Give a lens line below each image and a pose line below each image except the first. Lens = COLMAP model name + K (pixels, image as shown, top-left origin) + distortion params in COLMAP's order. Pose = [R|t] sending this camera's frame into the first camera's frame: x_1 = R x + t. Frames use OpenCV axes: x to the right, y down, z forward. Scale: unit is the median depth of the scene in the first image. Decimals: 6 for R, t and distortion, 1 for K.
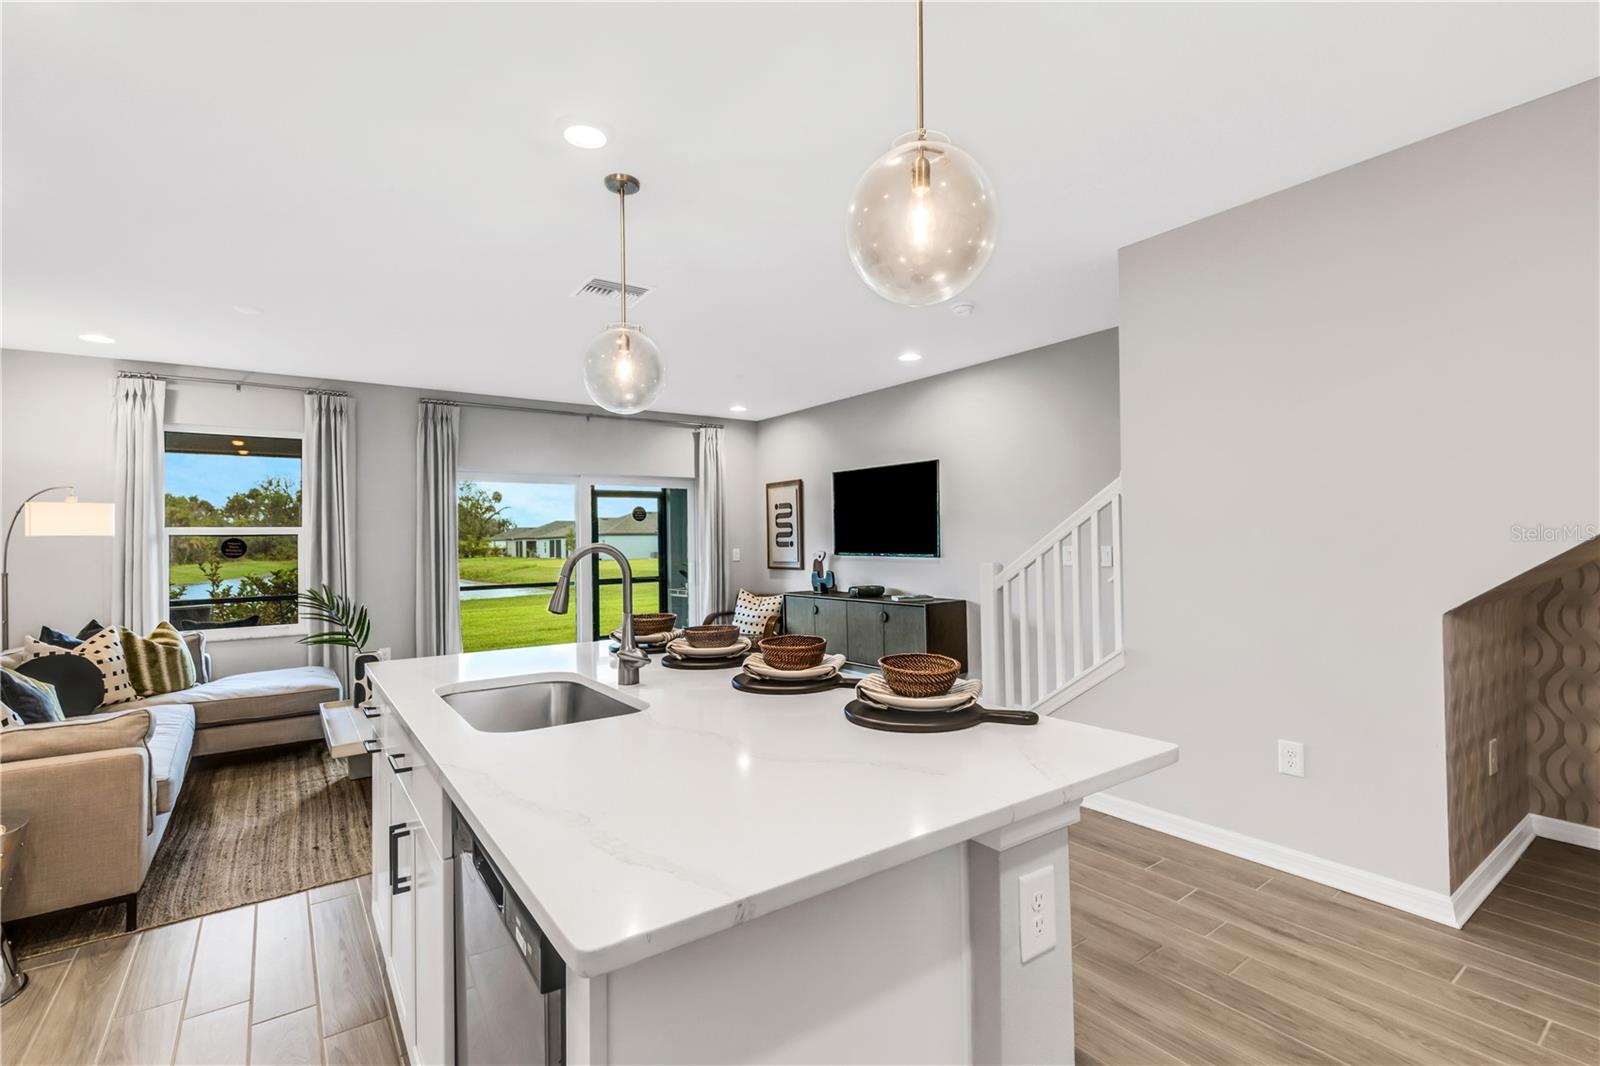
lens RADIAL K [[729.1, 0, 814.7], [0, 729.1, 531.6], [0, 0, 1]] dist [0.010273, 0.000264]
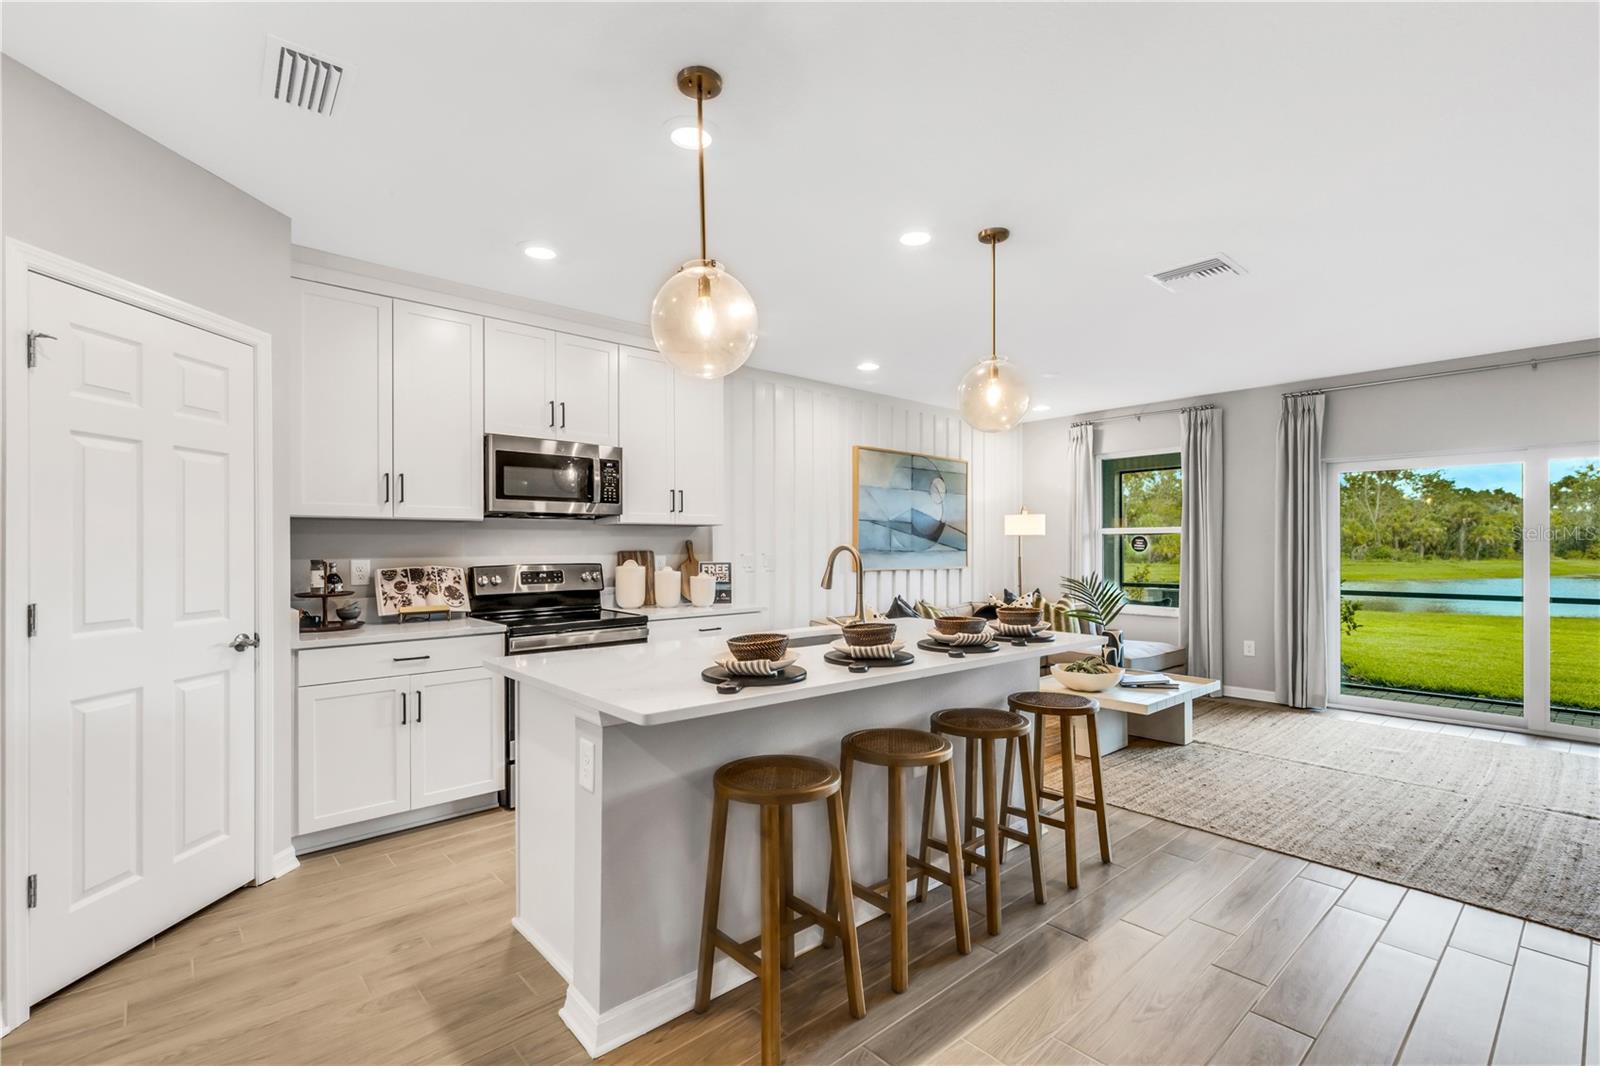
lens RADIAL K [[729.1, 0, 802.3], [0, 729.1, 533.6], [0, 0, 1]] dist [0.010273, 0.000264]
pose [[0.094948, -0.000706, -0.995482, 0.380427], [0.010797, 0.999942, 0.000320, -0.002005], [0.995424, -0.010779, 0.094951, 0.259908]]
